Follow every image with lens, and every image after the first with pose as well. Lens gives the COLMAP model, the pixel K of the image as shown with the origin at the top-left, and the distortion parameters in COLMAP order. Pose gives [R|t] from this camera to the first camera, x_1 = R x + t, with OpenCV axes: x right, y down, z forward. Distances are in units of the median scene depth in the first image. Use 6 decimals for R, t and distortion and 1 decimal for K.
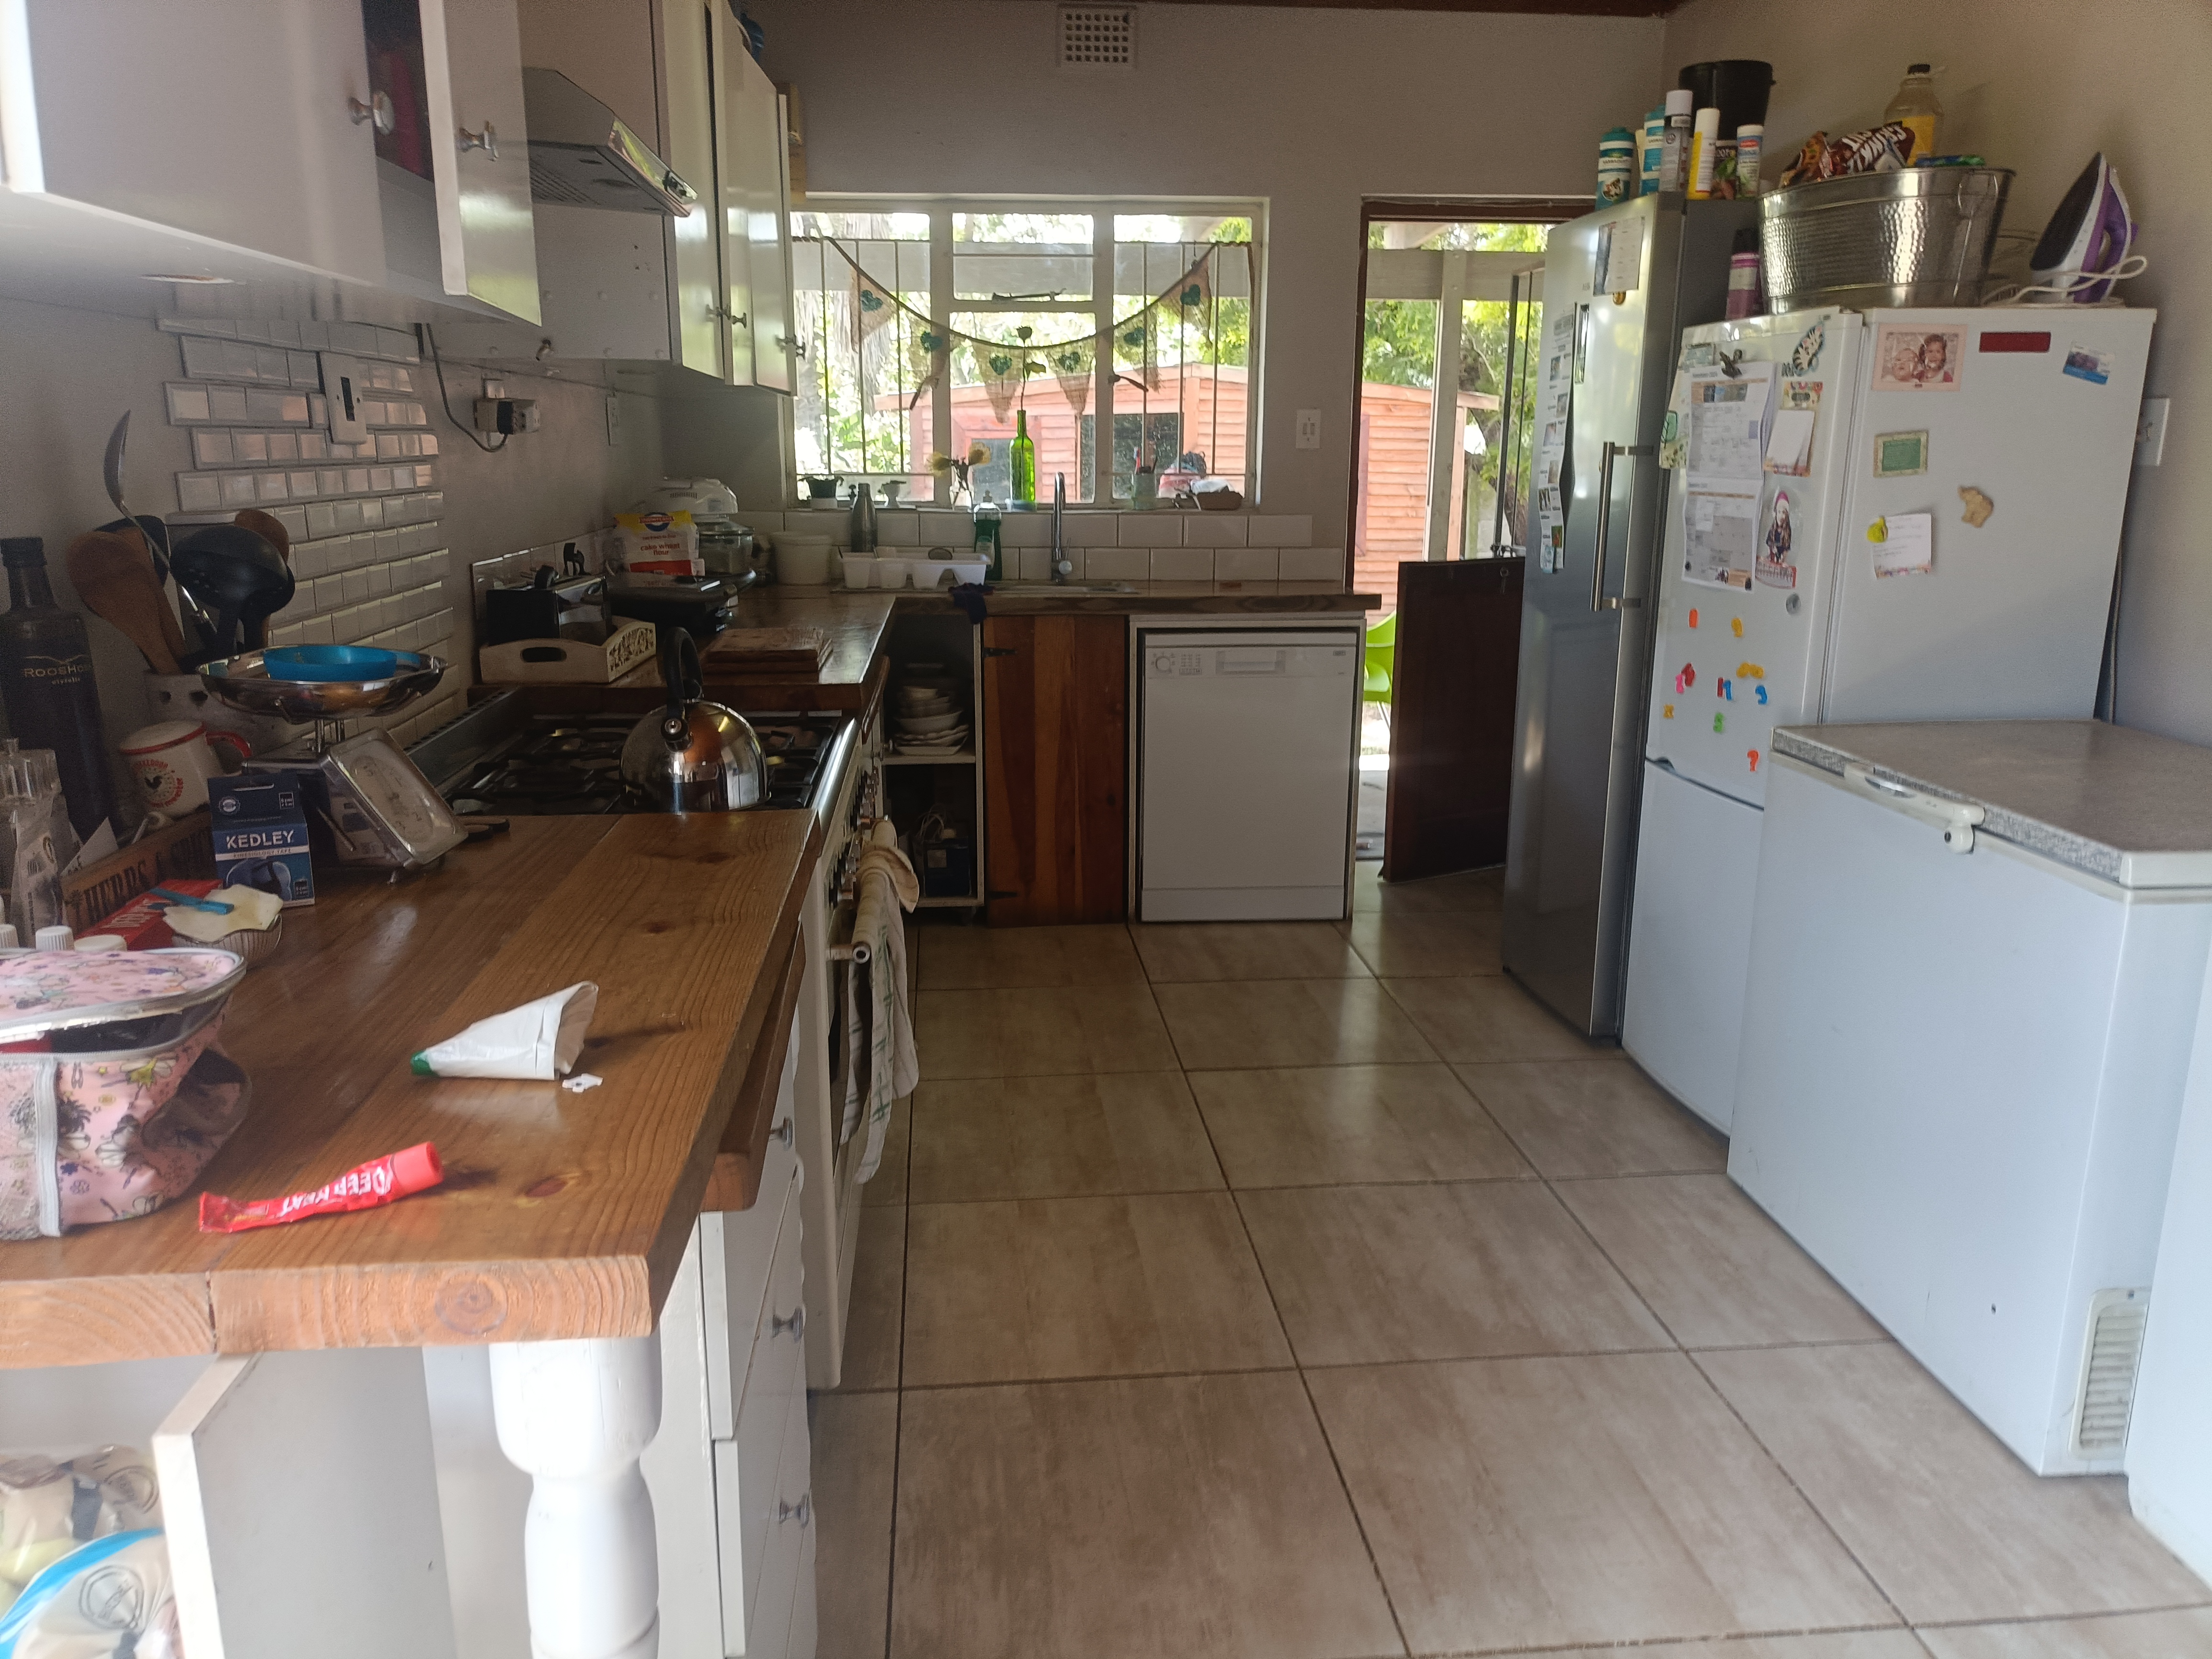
lens RADIAL K [[1597.2, 0, 1105.2], [0, 1597.2, 832.7], [0, 0, 1]] dist [0.011030, -0.020730]
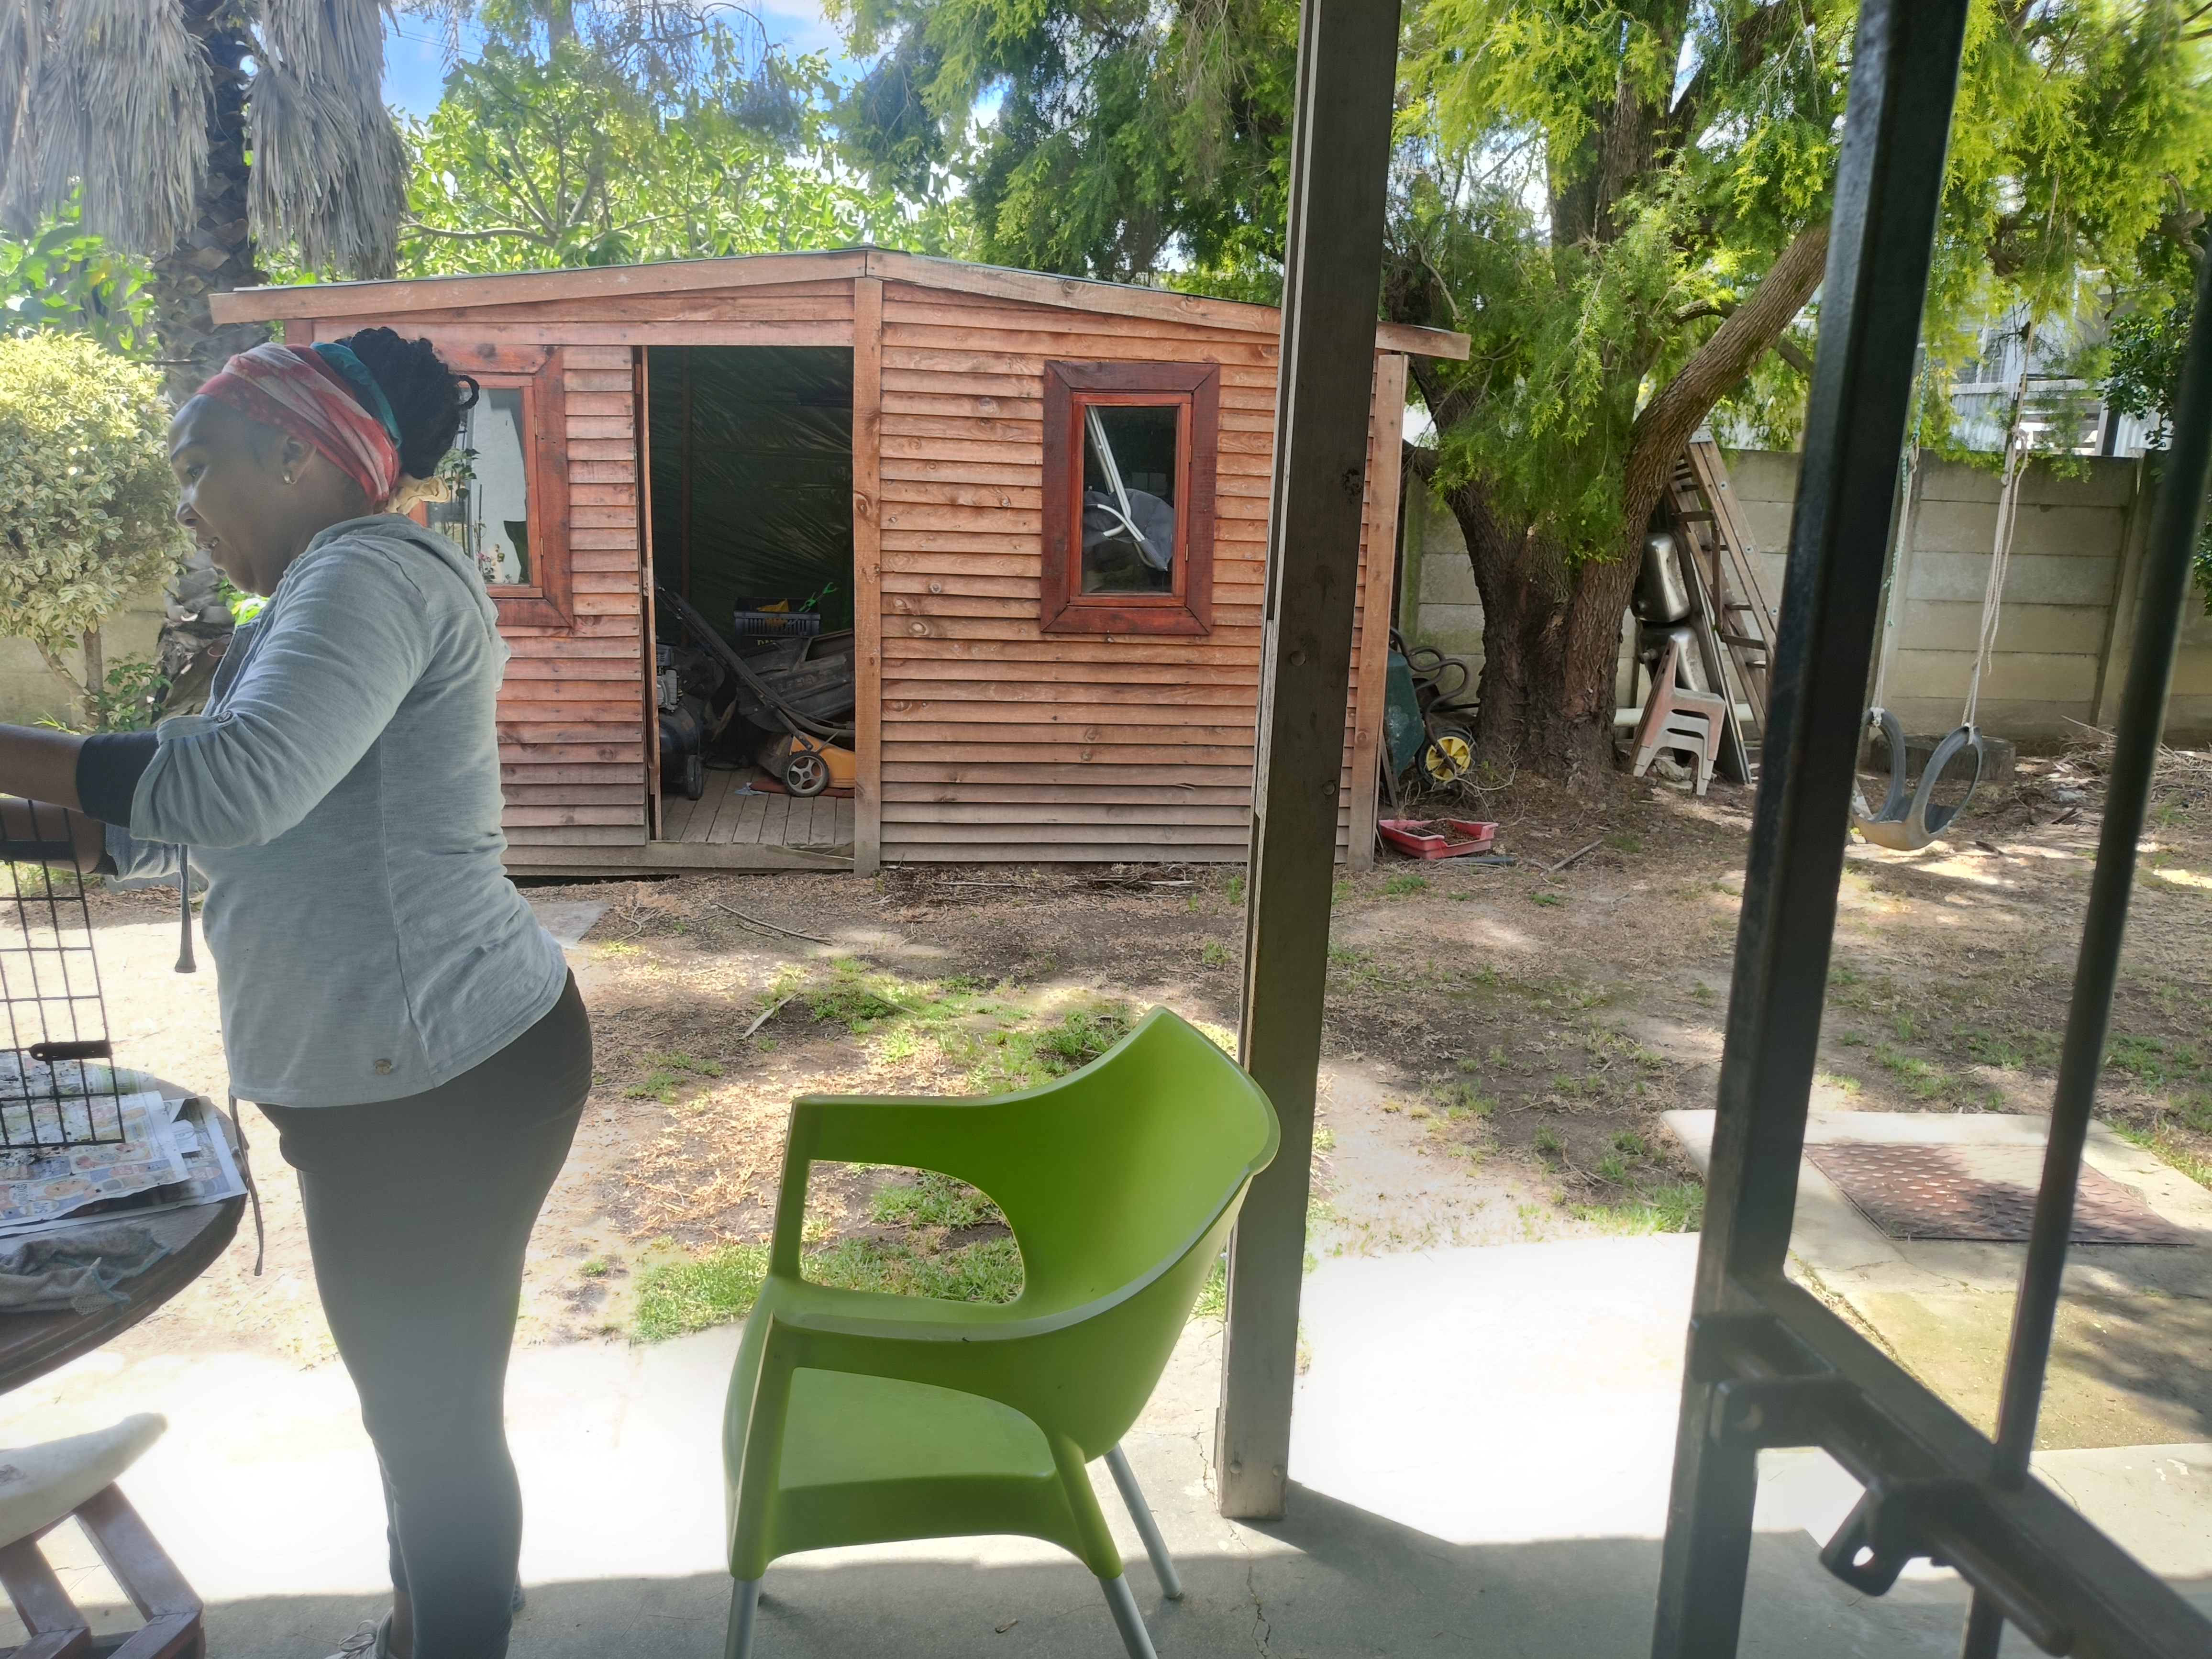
lens RADIAL K [[1597.2, 0, 1107.5], [0, 1597.2, 831.3], [0, 0, 1]] dist [0.011030, -0.020730]
pose [[0.998949, 0.014005, 0.043634, 0.108133], [-0.014193, 0.999891, 0.004003, -0.111908], [-0.043573, -0.004618, 0.999040, 0.484650]]
